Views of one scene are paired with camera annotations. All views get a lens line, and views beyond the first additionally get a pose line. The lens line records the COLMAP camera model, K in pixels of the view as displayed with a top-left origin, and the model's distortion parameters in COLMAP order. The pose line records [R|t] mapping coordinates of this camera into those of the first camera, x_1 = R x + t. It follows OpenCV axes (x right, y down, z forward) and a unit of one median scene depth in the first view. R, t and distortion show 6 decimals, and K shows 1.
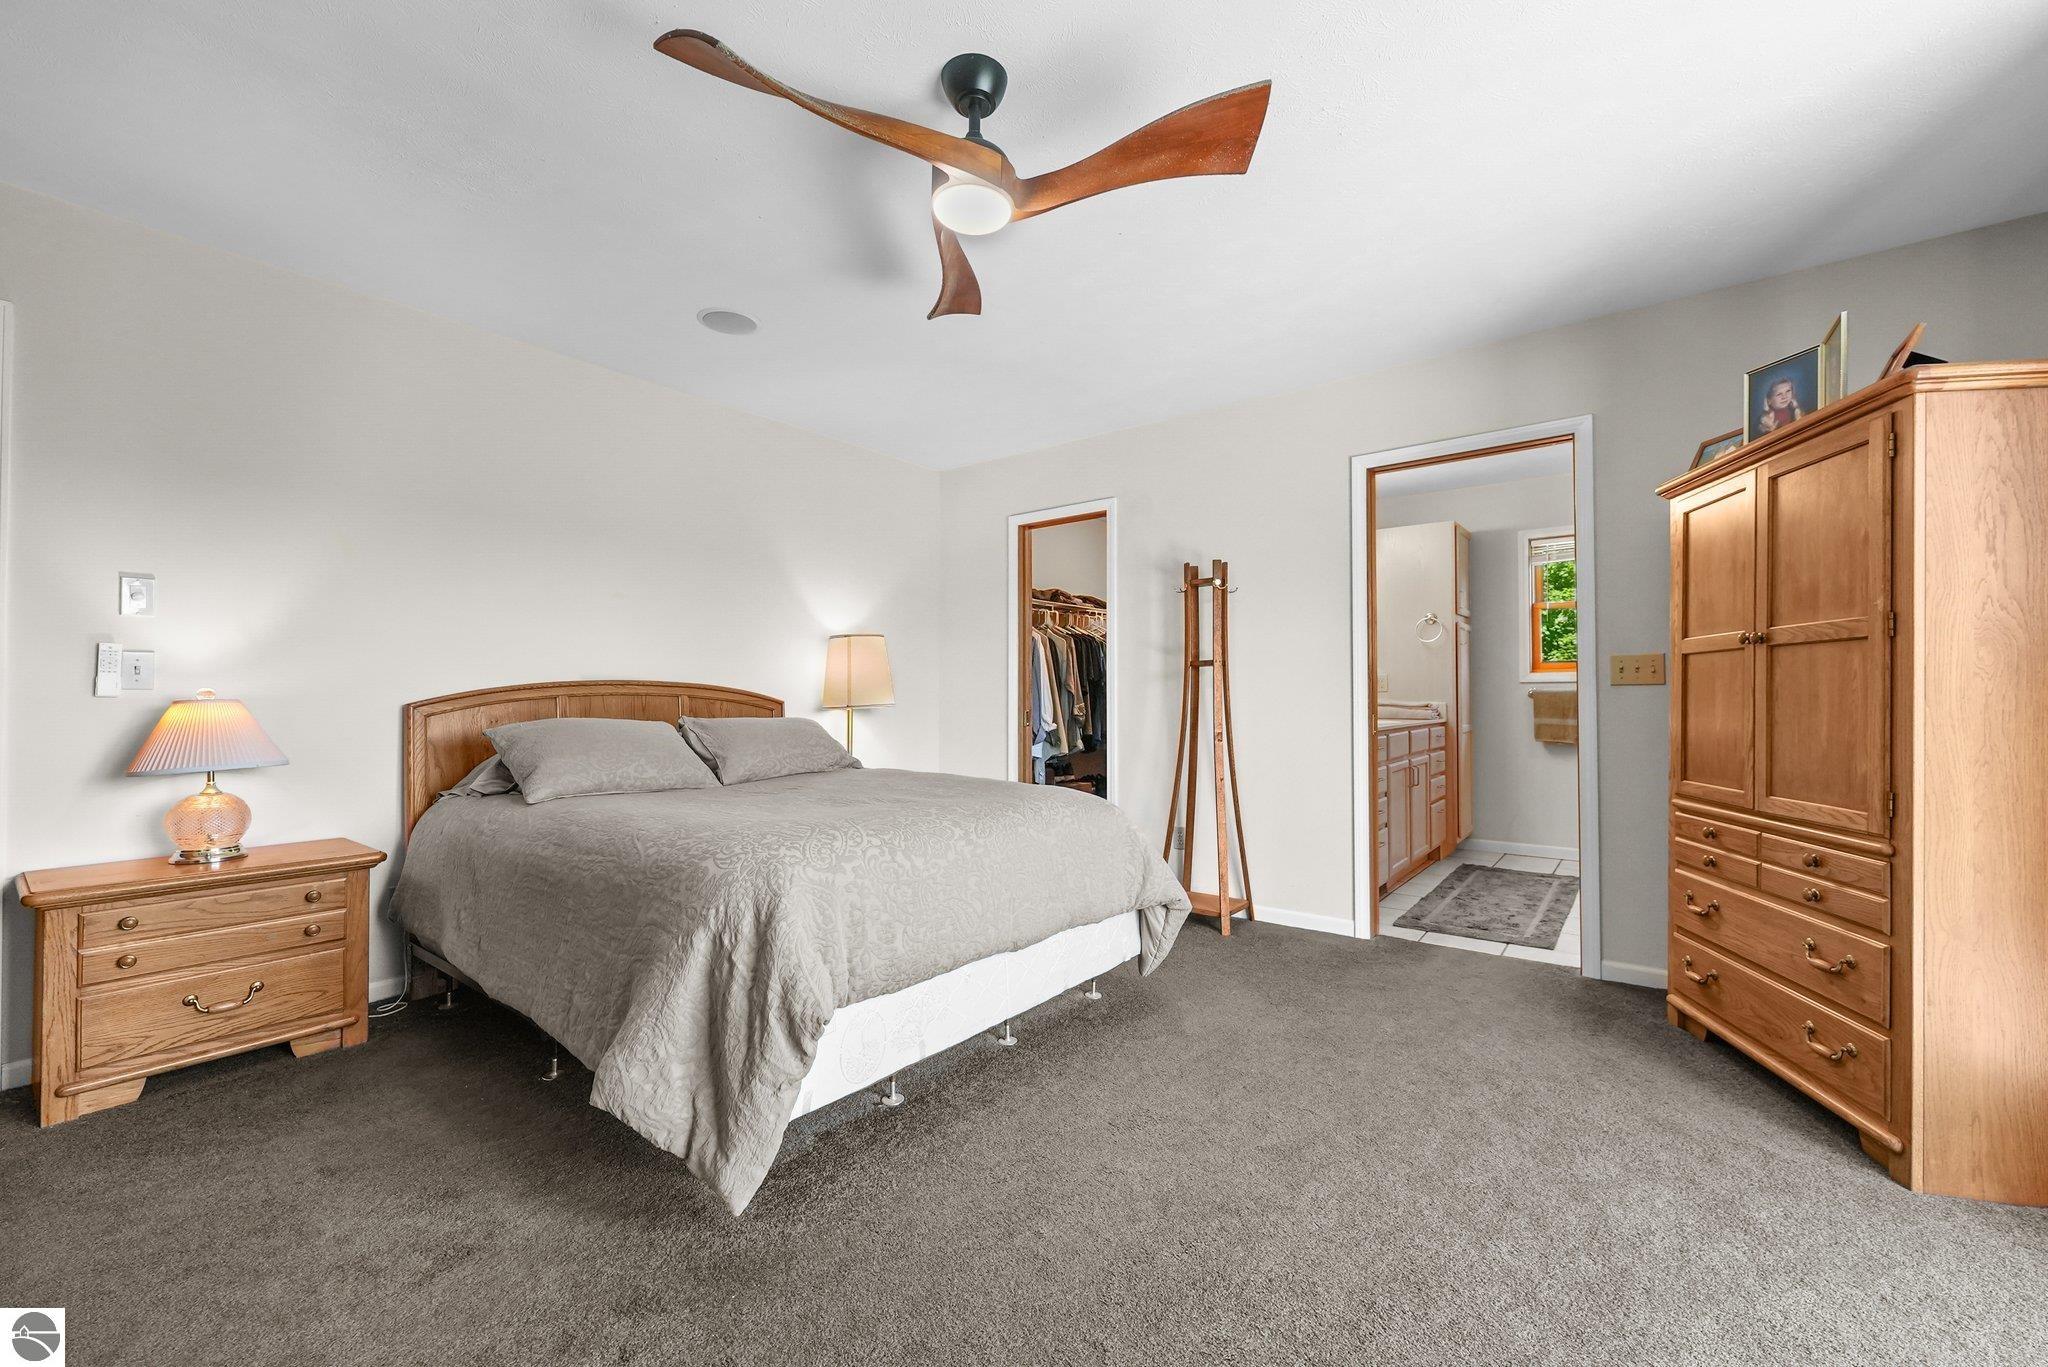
lens RADIAL K [[825.7, 0, 1035.0], [0, 825.7, 681.2], [0, 0, 1]] dist [0.002037, 0.000386]
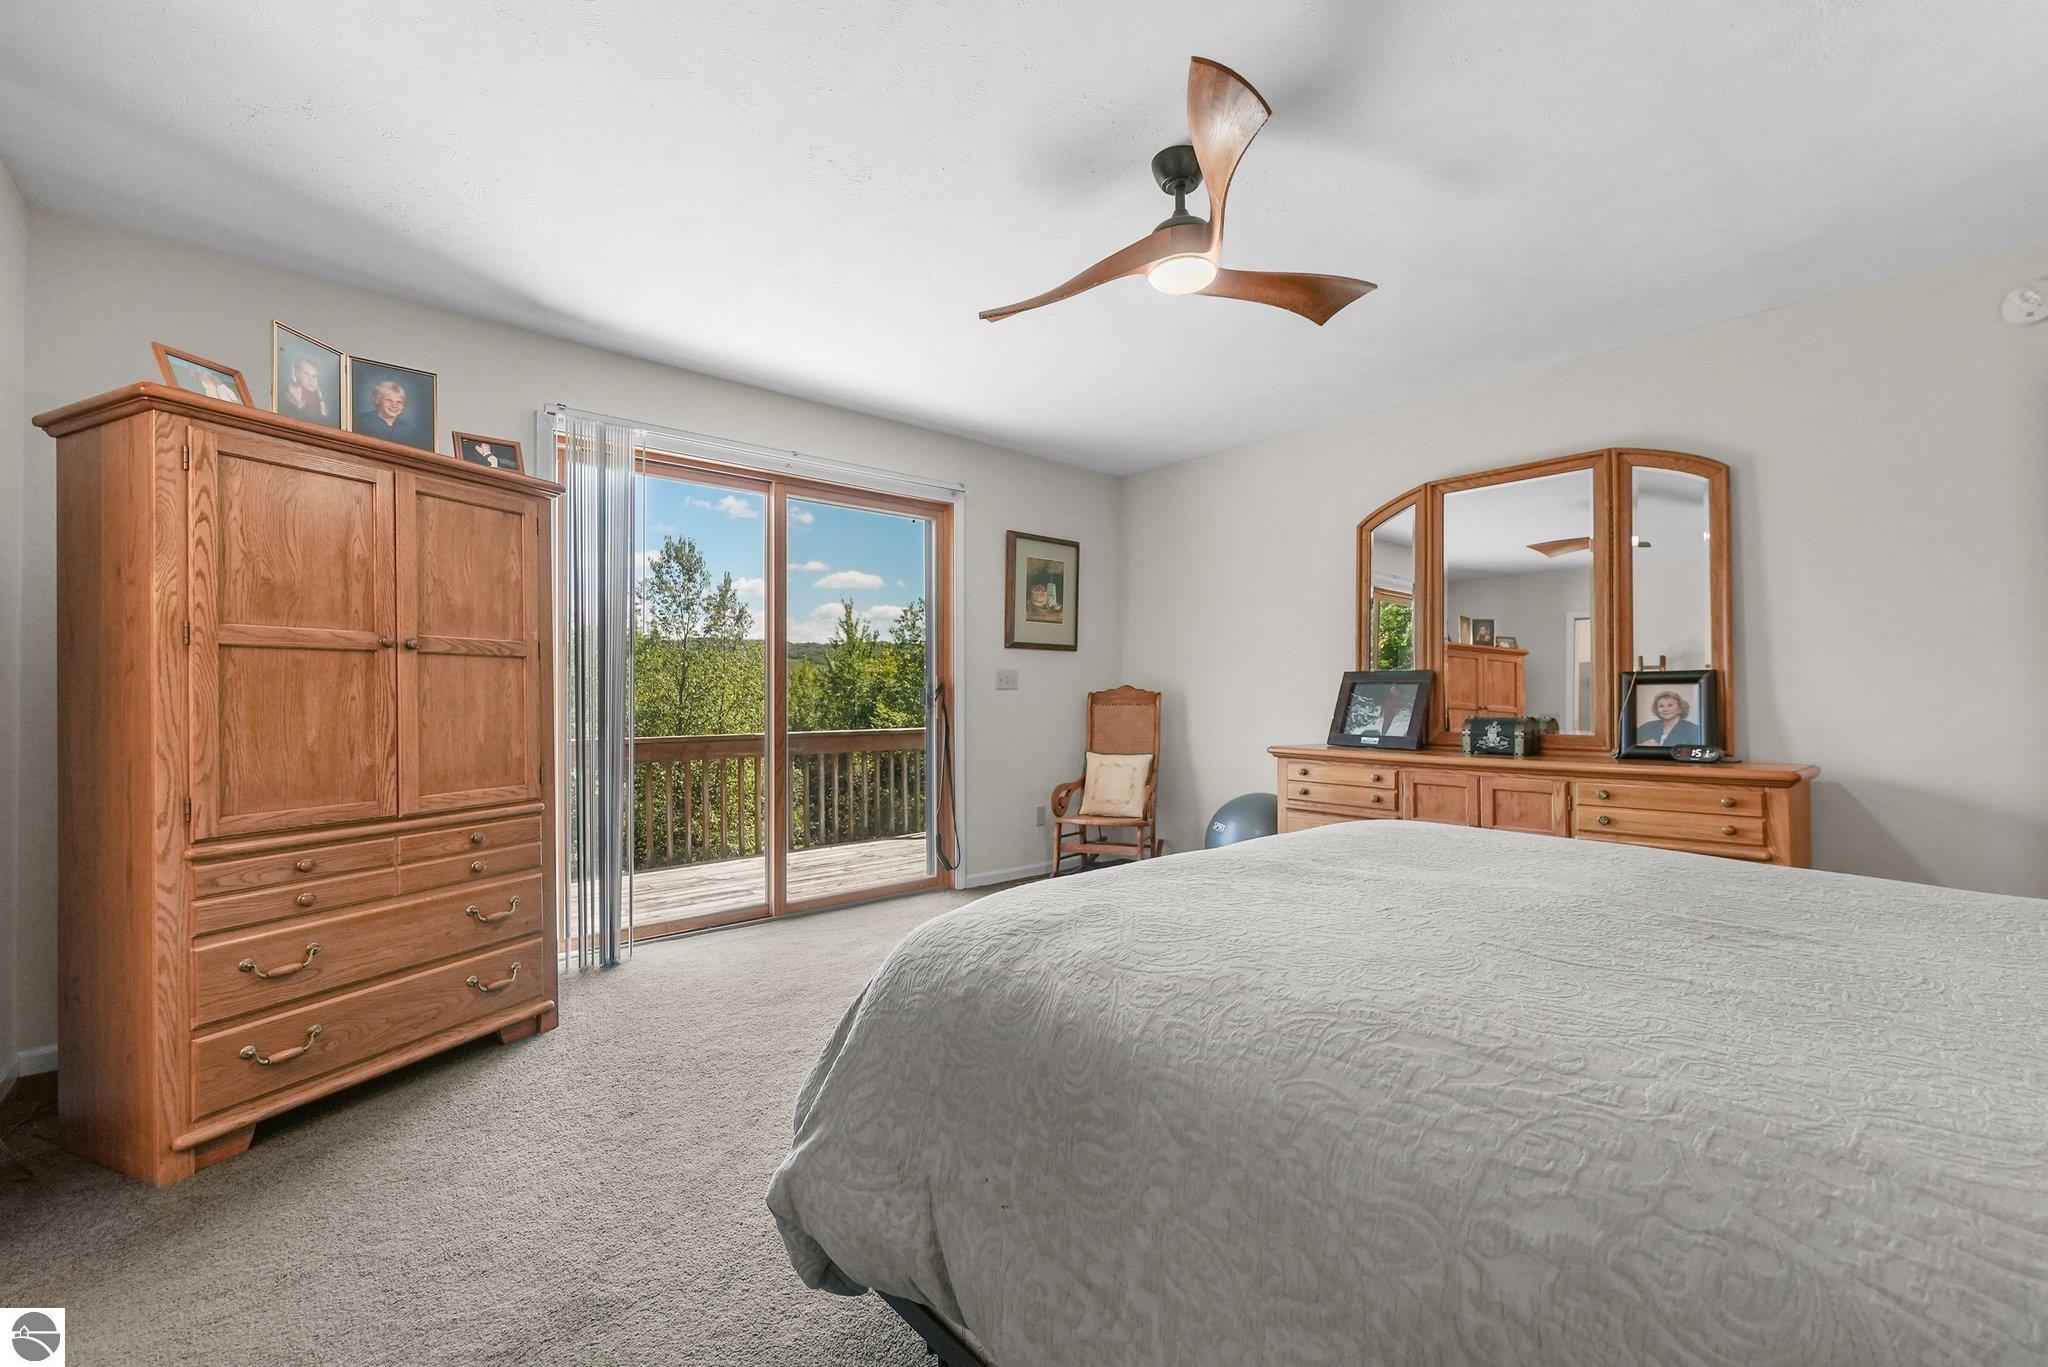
lens RADIAL K [[848.3, 0, 1037.2], [0, 848.3, 688.0], [0, 0, 1]] dist [-0.002243, 0.000231]
pose [[-0.978601, -0.000677, 0.205765, -0.094220], [-0.004835, 0.999794, -0.019707, 0.018898], [-0.205709, -0.020280, -0.978403, 1.879560]]
